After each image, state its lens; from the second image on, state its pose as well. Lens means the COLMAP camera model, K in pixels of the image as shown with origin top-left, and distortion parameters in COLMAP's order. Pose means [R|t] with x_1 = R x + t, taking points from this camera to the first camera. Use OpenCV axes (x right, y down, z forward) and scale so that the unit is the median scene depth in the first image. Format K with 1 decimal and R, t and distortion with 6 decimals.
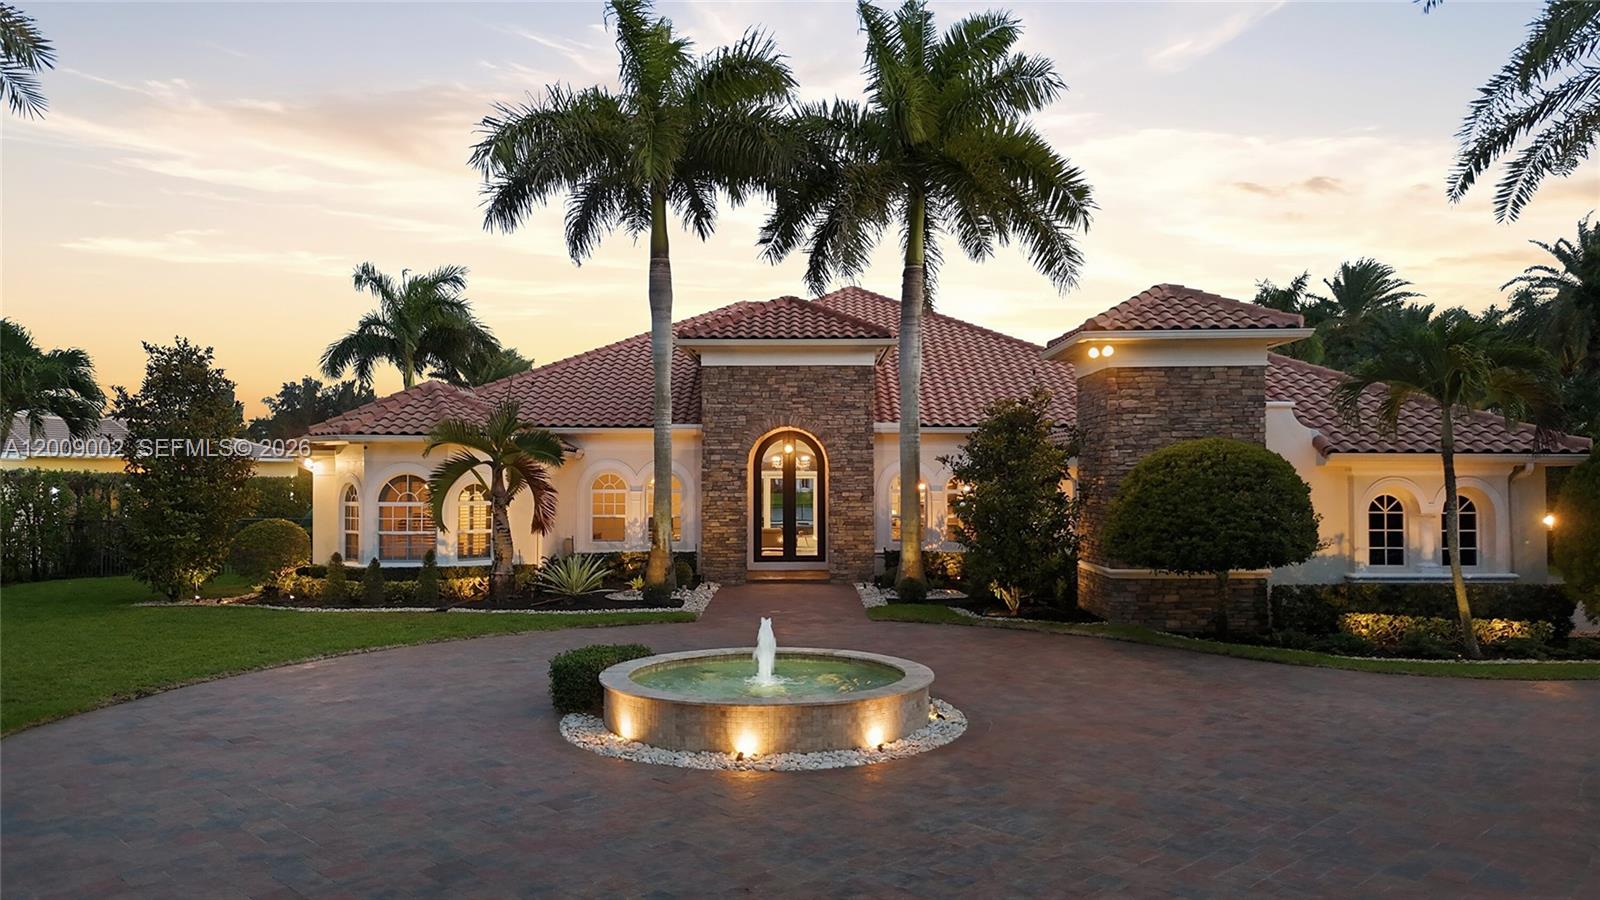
lens RADIAL K [[1154.9, 0, 798.0], [0, 1154.9, 452.2], [0, 0, 1]] dist [0.002242, -0.000291]
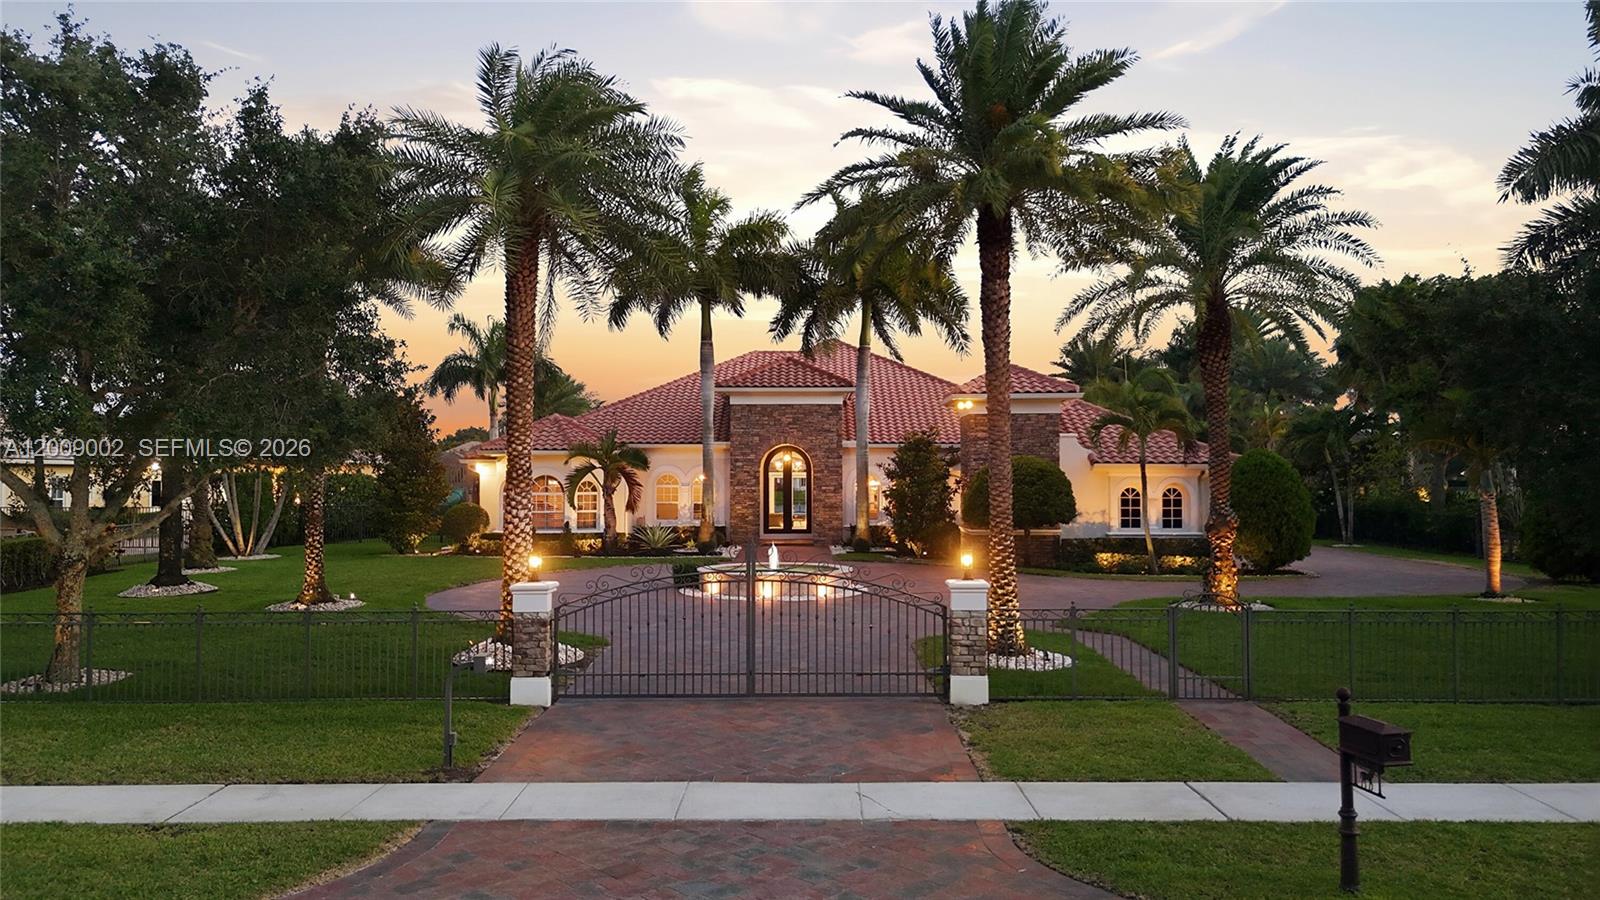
lens RADIAL K [[1154.9, 0, 802.6], [0, 1154.9, 448.8], [0, 0, 1]] dist [0.002242, -0.000291]
pose [[0.999992, 0.000687, 0.003982, 0.007205], [-0.000677, 0.999996, -0.002574, -0.012985], [-0.003984, 0.002572, 0.999989, -0.585321]]
